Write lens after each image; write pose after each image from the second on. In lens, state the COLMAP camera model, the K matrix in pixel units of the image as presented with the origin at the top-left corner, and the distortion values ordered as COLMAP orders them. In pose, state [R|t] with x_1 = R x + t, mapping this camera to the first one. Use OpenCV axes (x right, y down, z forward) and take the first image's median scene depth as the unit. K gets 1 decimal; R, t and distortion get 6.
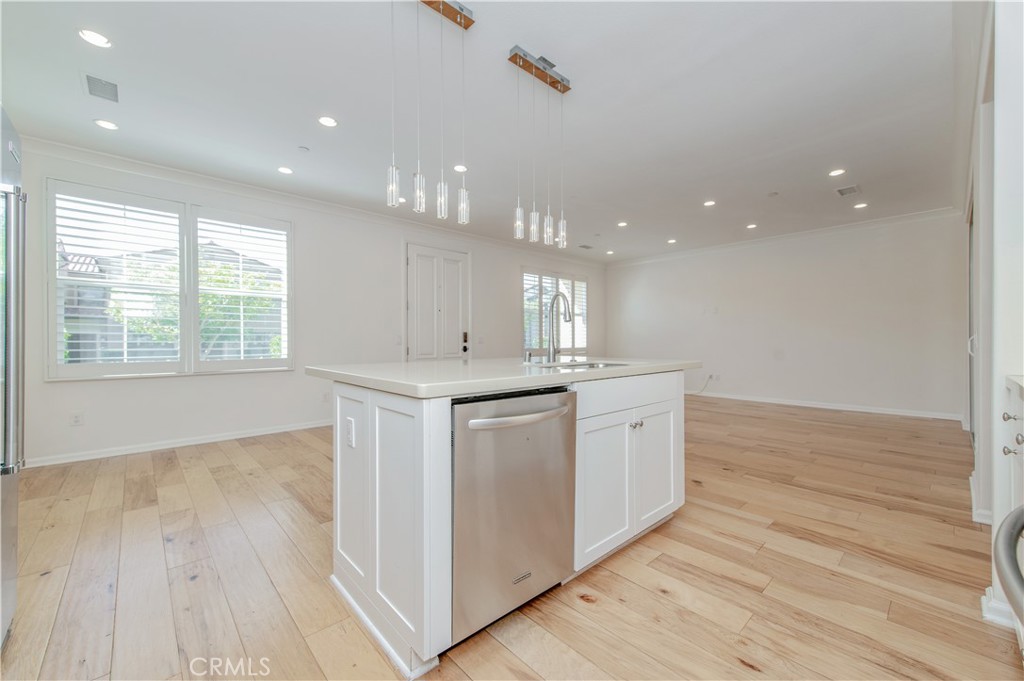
lens RADIAL K [[406.0, 0, 514.8], [0, 406.0, 339.3], [0, 0, 1]] dist [0.010289, -0.000275]
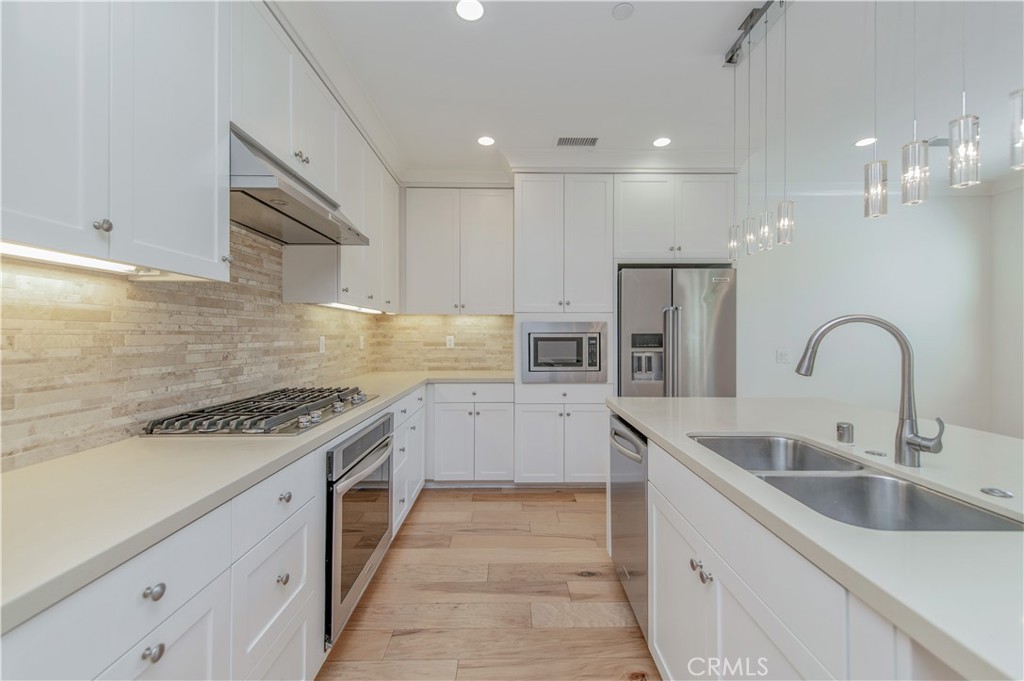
lens RADIAL K [[422.6, 0, 523.1], [0, 422.6, 333.6], [0, 0, 1]] dist [0.011536, -0.000286]
pose [[-0.660551, 0.001335, -0.750780, 0.631806], [0.003458, 0.999993, -0.001263, -0.077931], [0.750773, -0.003430, -0.660551, 0.855424]]
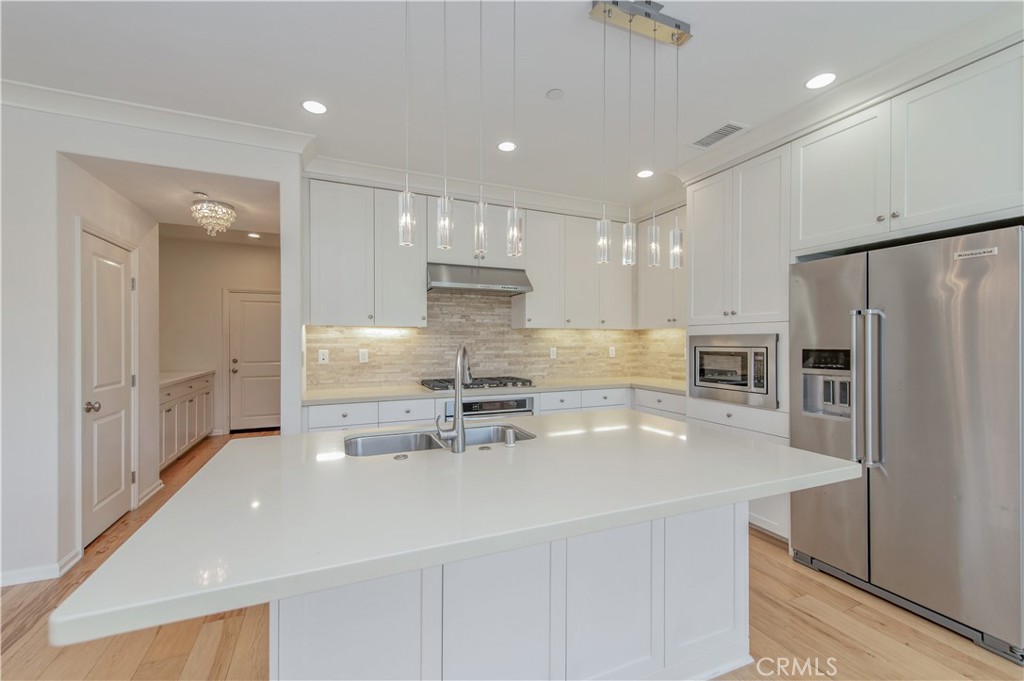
lens RADIAL K [[409.8, 0, 491.6], [0, 409.8, 342.9], [0, 0, 1]] dist [0.014247, -0.000114]
pose [[-0.936109, 0.003157, 0.351696, -0.157630], [0.004135, 0.999989, 0.002032, -0.095886], [-0.351686, 0.003356, -0.936112, 1.348633]]
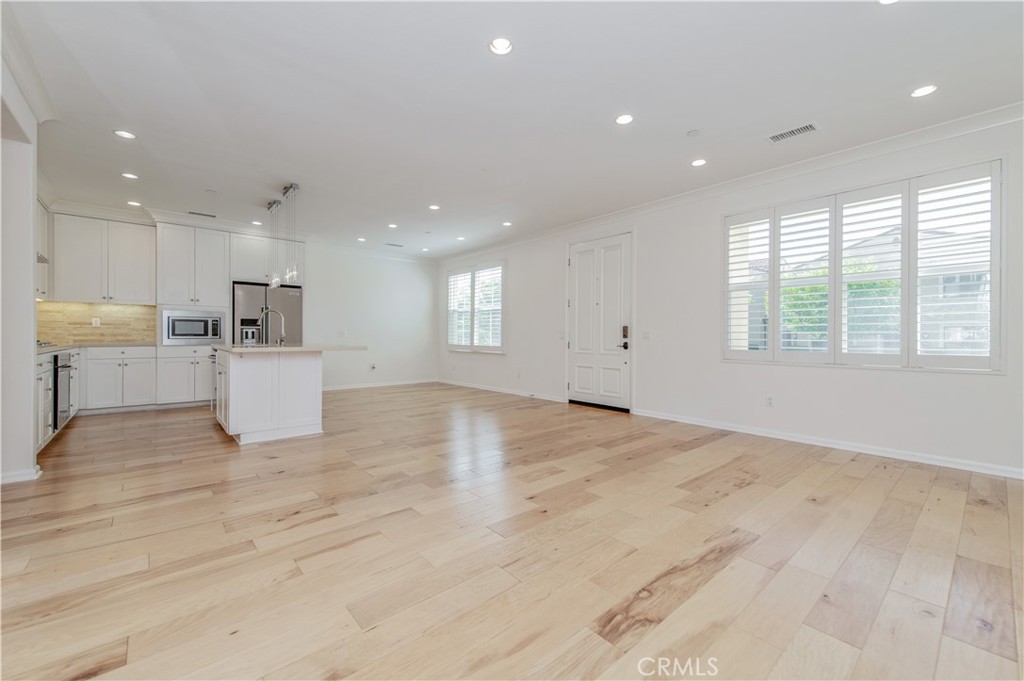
lens RADIAL K [[419.4, 0, 533.4], [0, 419.4, 338.0], [0, 0, 1]] dist [0.010084, -0.000083]
pose [[-0.019514, 0.004923, -0.999797, 1.758868], [-0.002949, 0.999983, 0.004982, 0.009085], [0.999805, 0.003045, -0.019499, 1.908111]]
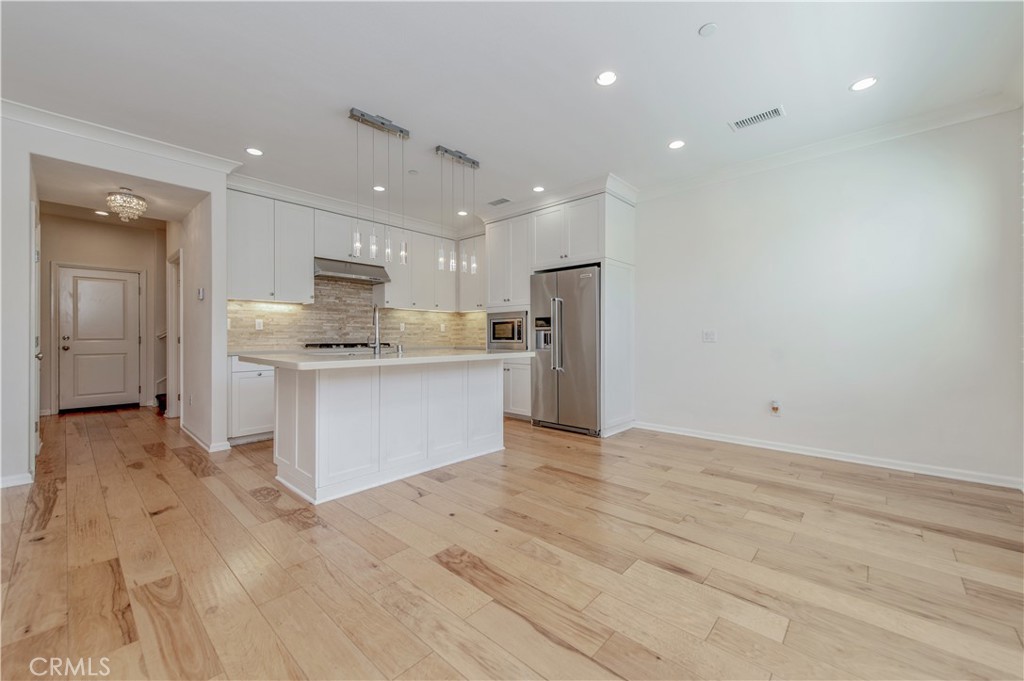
lens RADIAL K [[412.0, 0, 491.2], [0, 412.0, 337.1], [0, 0, 1]] dist [0.009056, -0.000517]
pose [[-0.998612, 0.004036, -0.052520, -0.186548], [0.004046, 0.999992, -0.000091, 0.002740], [0.052519, -0.000304, -0.998620, 2.033705]]
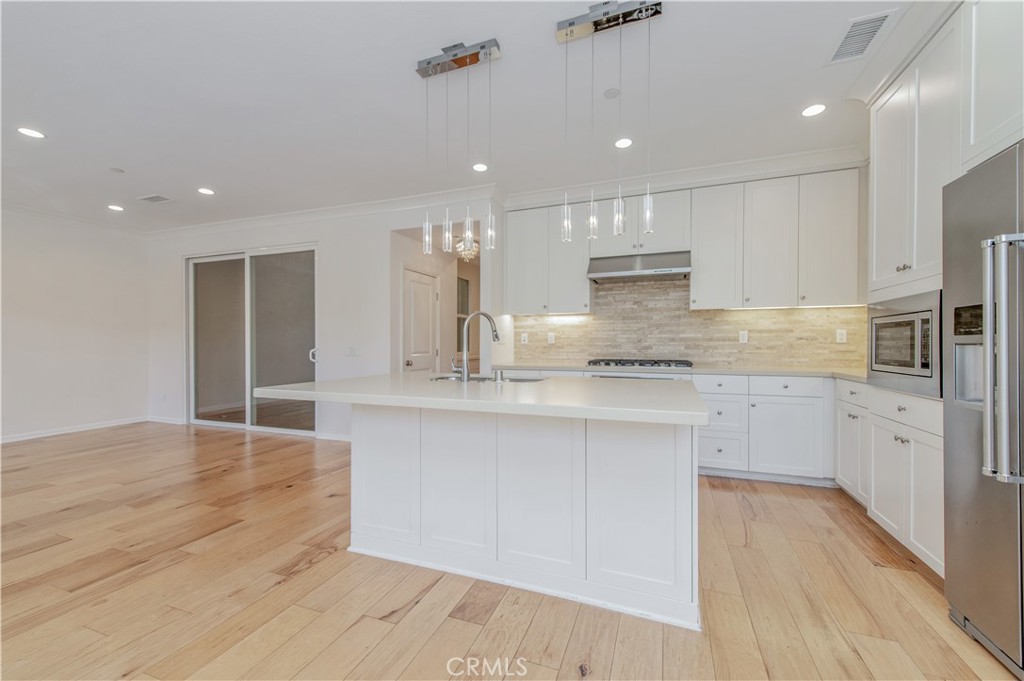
lens RADIAL K [[390.8, 0, 519.3], [0, 390.8, 347.3], [0, 0, 1]] dist [0.007414, -0.000042]
pose [[-0.454181, -0.004301, 0.890899, -0.688131], [0.001142, 0.999985, 0.005410, -0.025179], [-0.890909, 0.003475, -0.454169, 1.111245]]
